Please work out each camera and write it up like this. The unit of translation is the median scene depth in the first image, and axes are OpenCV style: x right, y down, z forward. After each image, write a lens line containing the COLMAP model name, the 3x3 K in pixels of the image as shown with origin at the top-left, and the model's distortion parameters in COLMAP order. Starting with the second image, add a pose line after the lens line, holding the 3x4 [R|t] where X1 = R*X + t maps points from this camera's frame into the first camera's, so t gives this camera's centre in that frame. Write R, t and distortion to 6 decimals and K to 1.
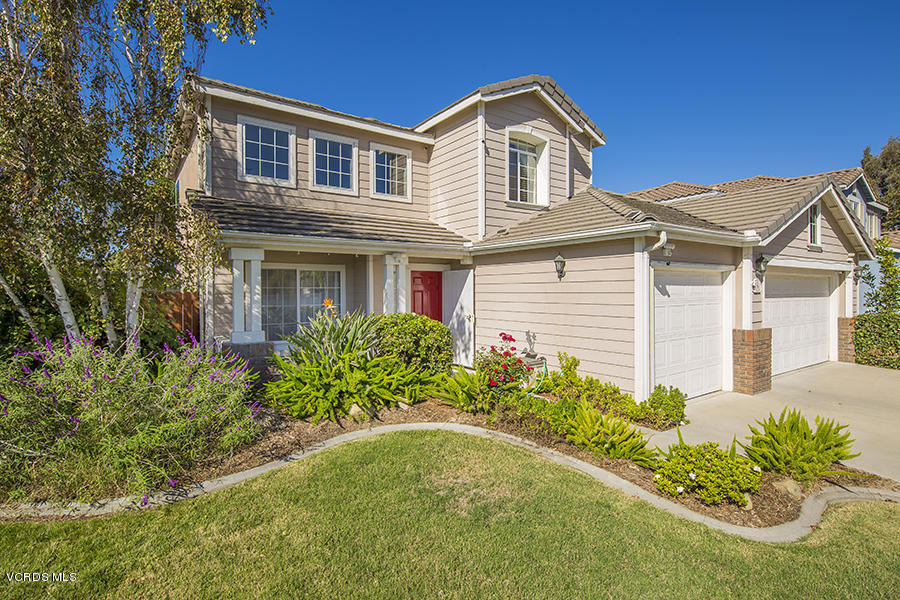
lens RADIAL K [[439.1, 0, 450.0], [0, 439.1, 300.0], [0, 0, 1]] dist [0.002840, 0.000117]
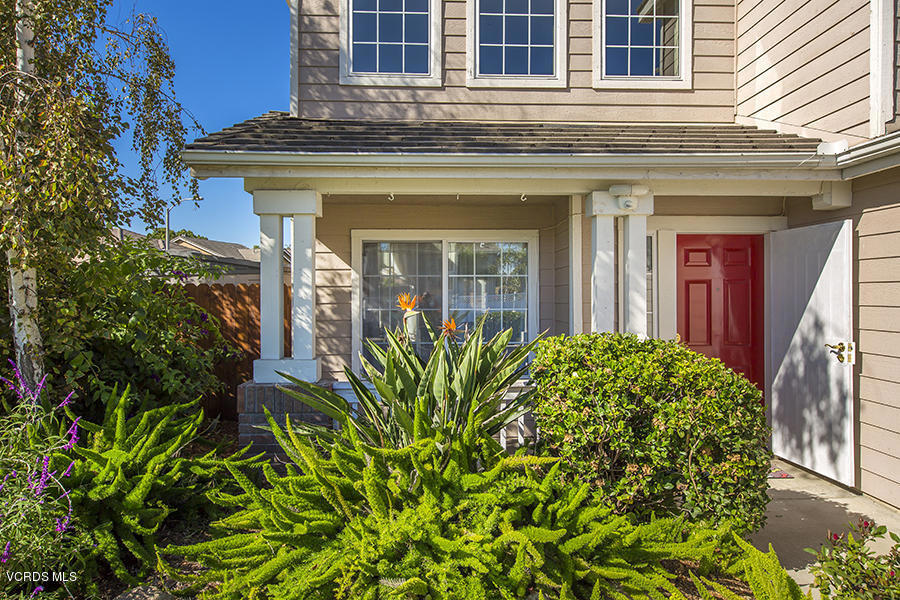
lens RADIAL K [[589.1, 0, 452.7], [0, 589.1, 288.8], [0, 0, 1]] dist [0.008362, 0.004000]
pose [[0.838268, -0.002339, -0.545253, 0.042966], [-0.014954, 0.999516, -0.027277, 0.005731], [0.545053, 0.031019, 0.837828, 0.415261]]
